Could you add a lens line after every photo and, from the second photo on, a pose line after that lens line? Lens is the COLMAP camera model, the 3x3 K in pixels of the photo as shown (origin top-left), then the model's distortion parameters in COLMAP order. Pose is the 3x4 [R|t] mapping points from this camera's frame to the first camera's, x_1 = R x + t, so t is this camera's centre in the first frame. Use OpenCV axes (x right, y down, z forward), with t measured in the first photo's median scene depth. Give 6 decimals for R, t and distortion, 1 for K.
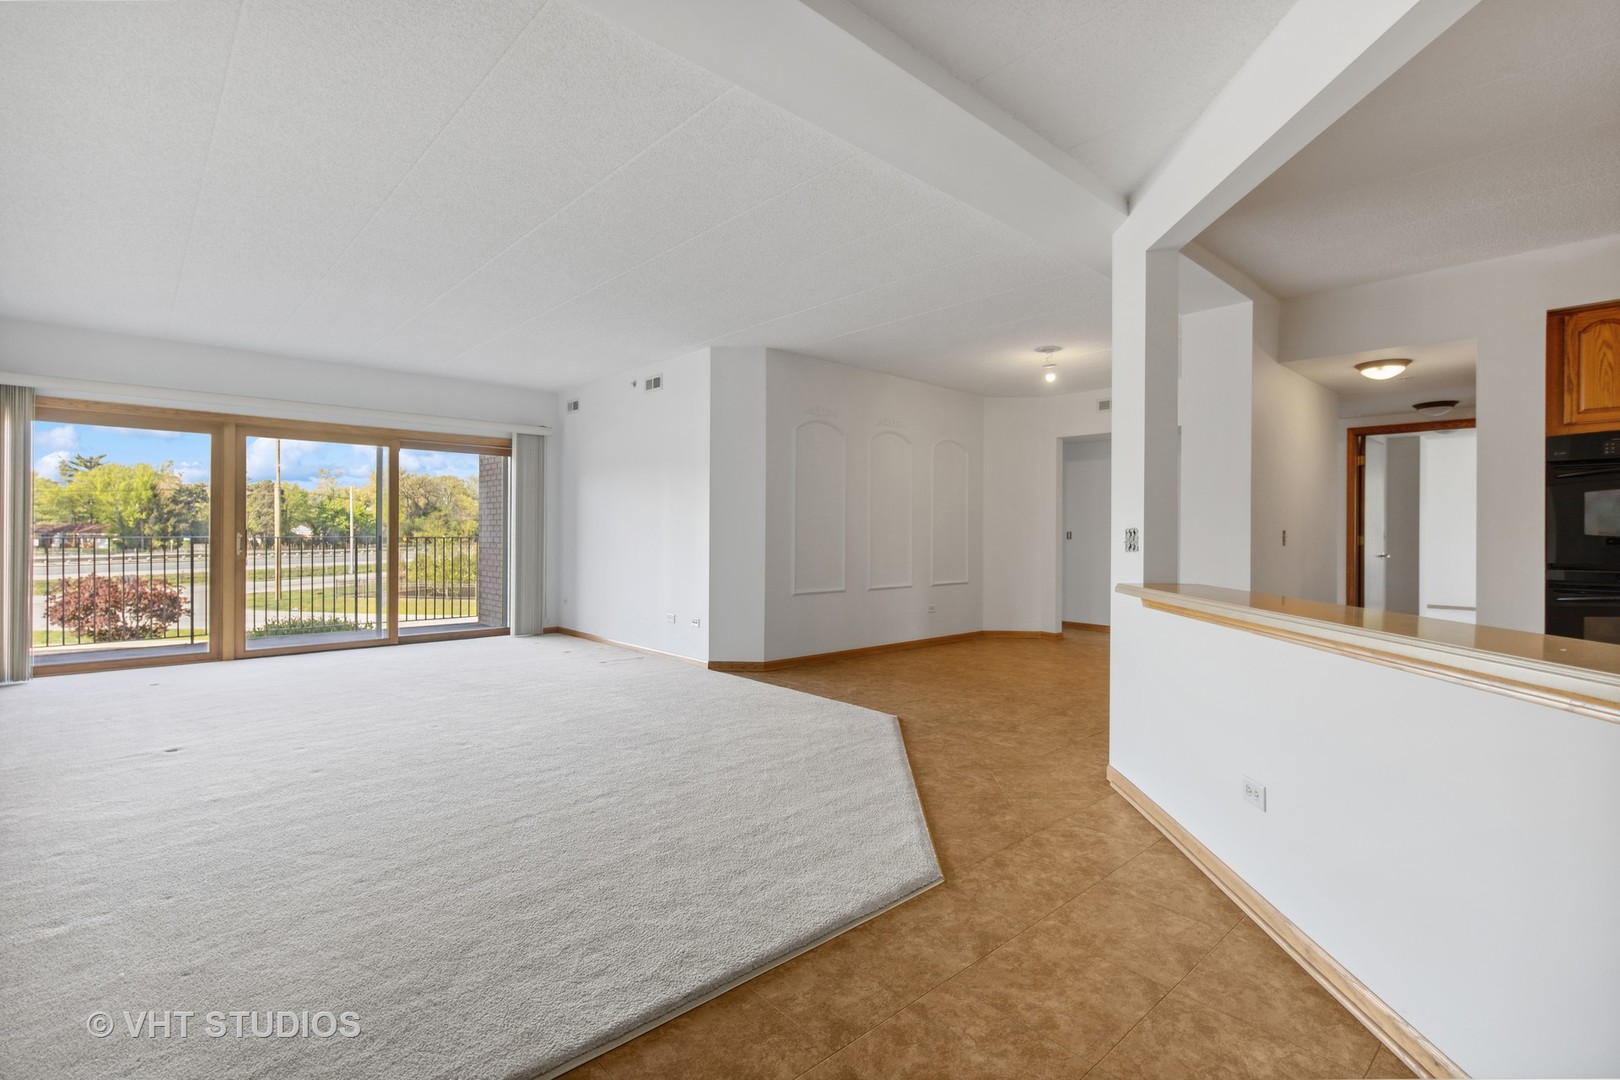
lens RADIAL K [[750.4, 0, 809.0], [0, 750.4, 537.2], [0, 0, 1]] dist [0.005721, -0.000113]
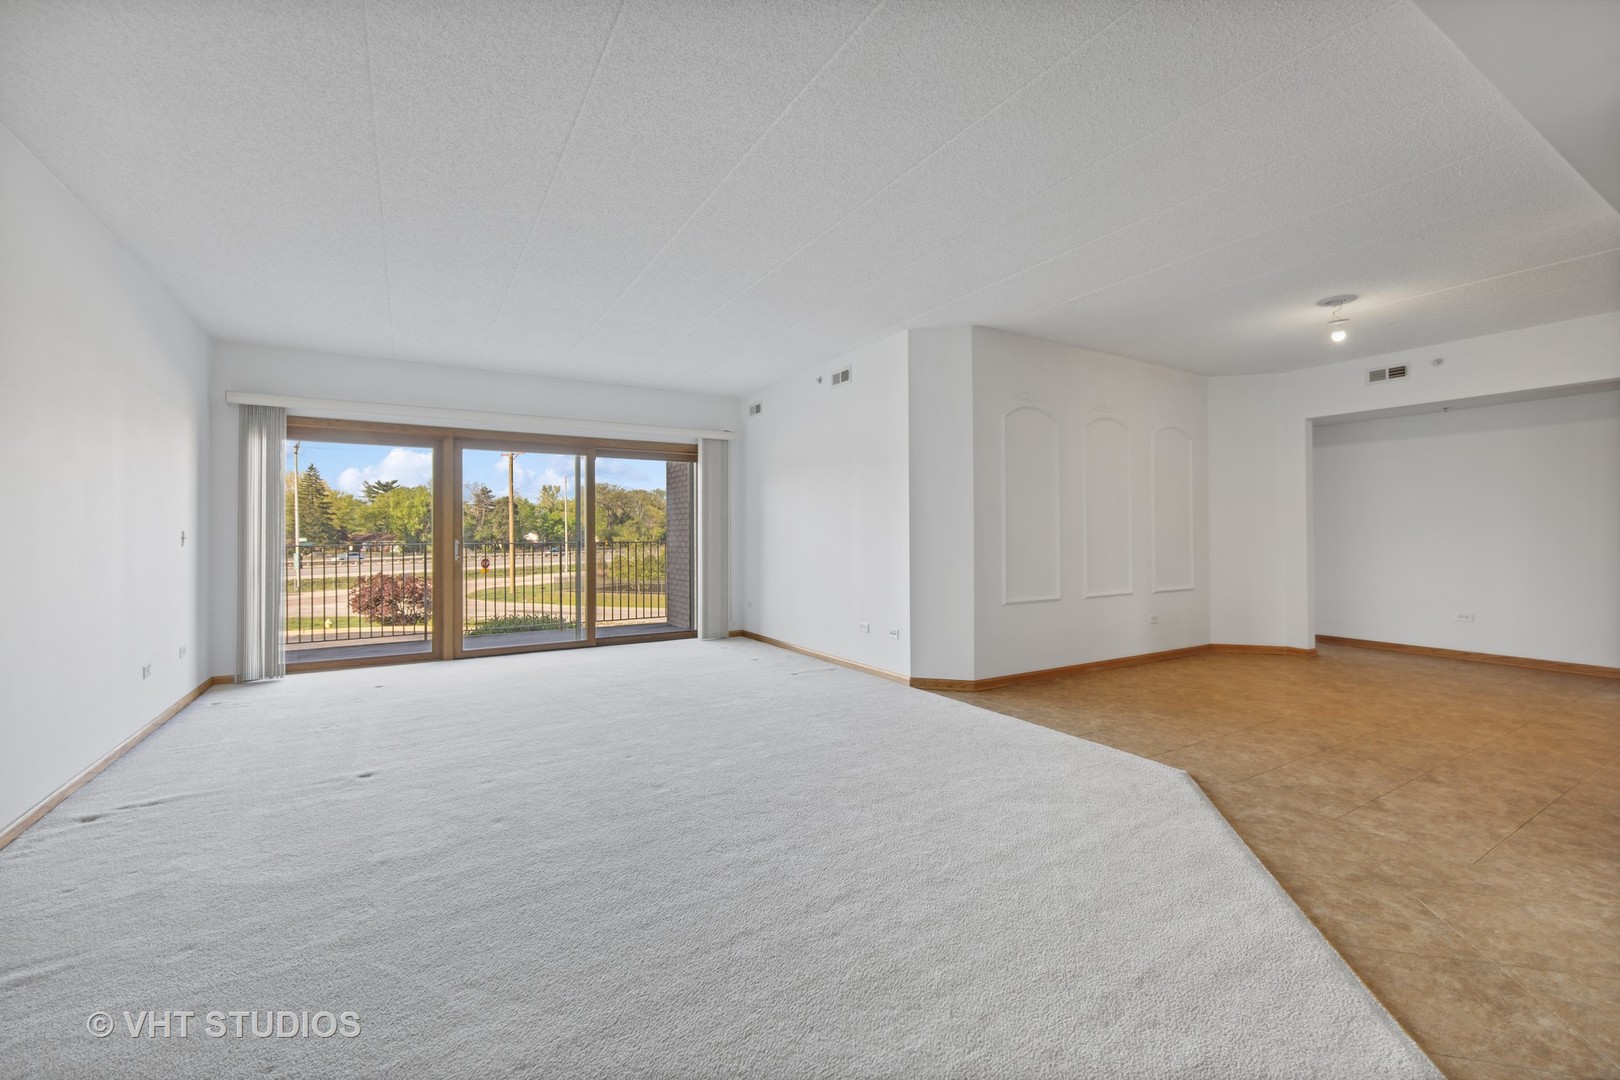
lens RADIAL K [[670.0, 0, 811.4], [0, 670.0, 533.0], [0, 0, 1]] dist [0.003428, 0.000422]
pose [[0.980664, -0.011106, -0.195384, -0.087847], [0.009439, 0.999911, -0.009462, -0.001528], [0.195472, 0.007435, 0.980681, 0.181738]]
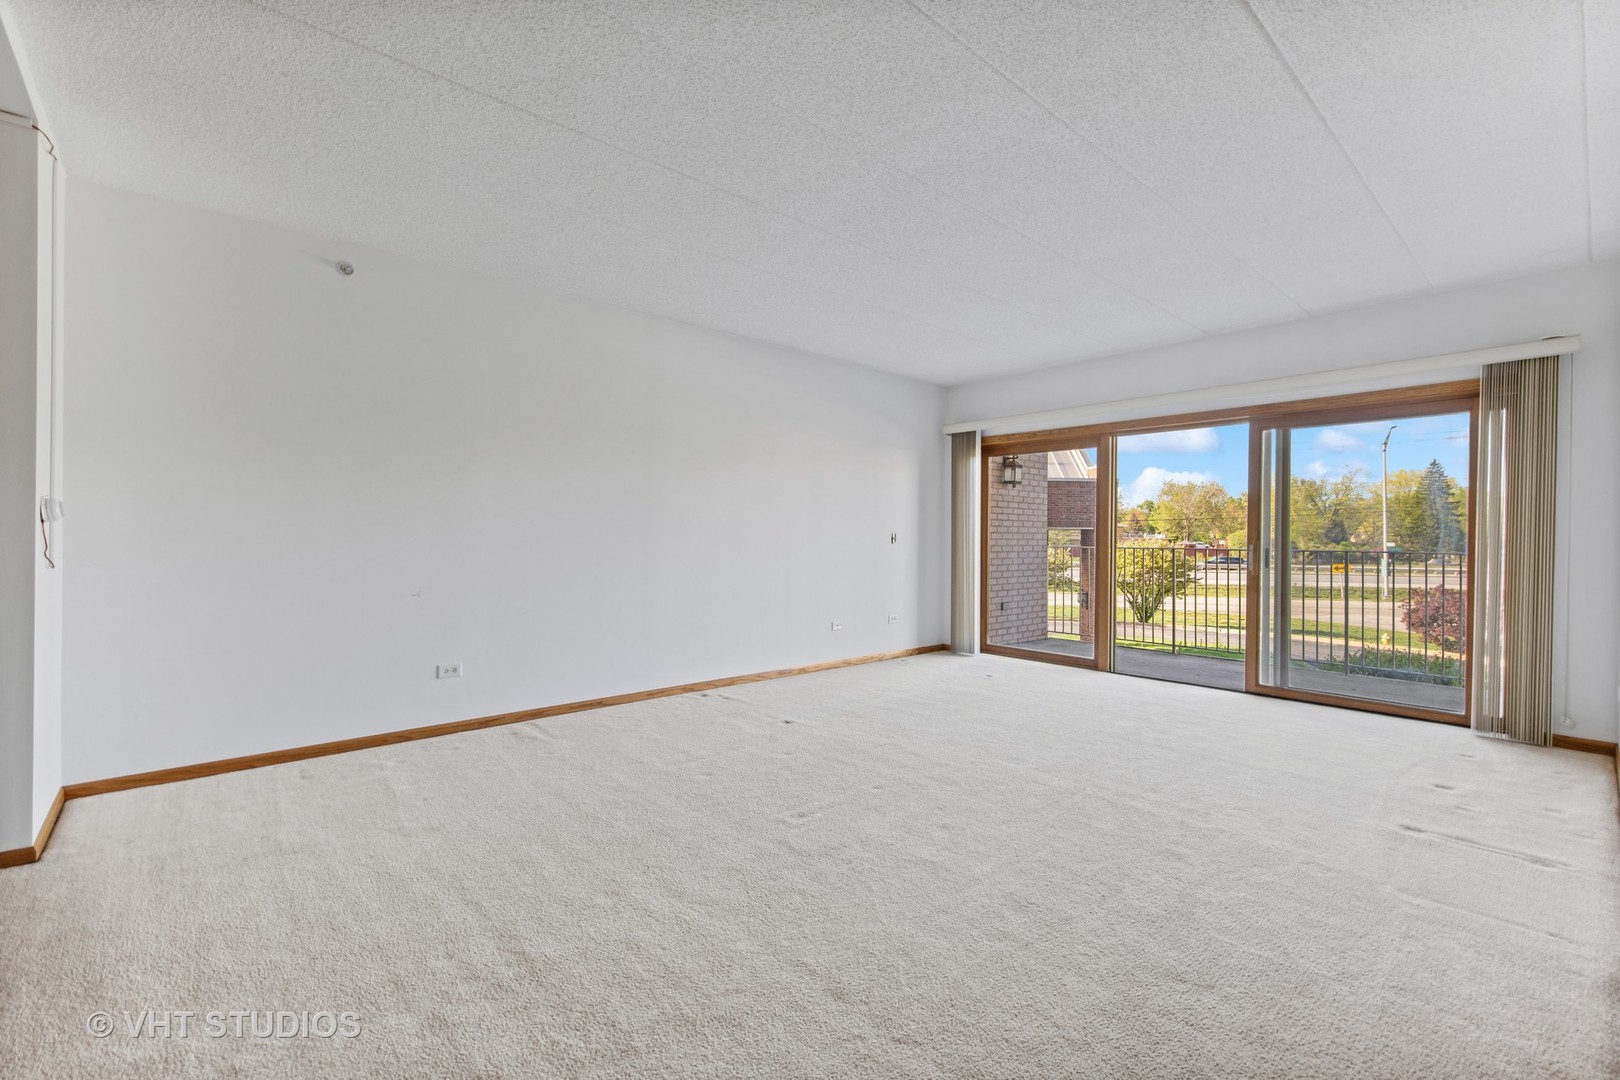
lens RADIAL K [[692.7, 0, 800.5], [0, 692.7, 539.5], [0, 0, 1]] dist [0.001467, 0.000037]
pose [[-0.009882, -0.001077, -0.999951, 0.155868], [-0.015384, 0.999881, -0.000925, -0.004125], [0.999833, 0.015375, -0.009897, 0.630429]]
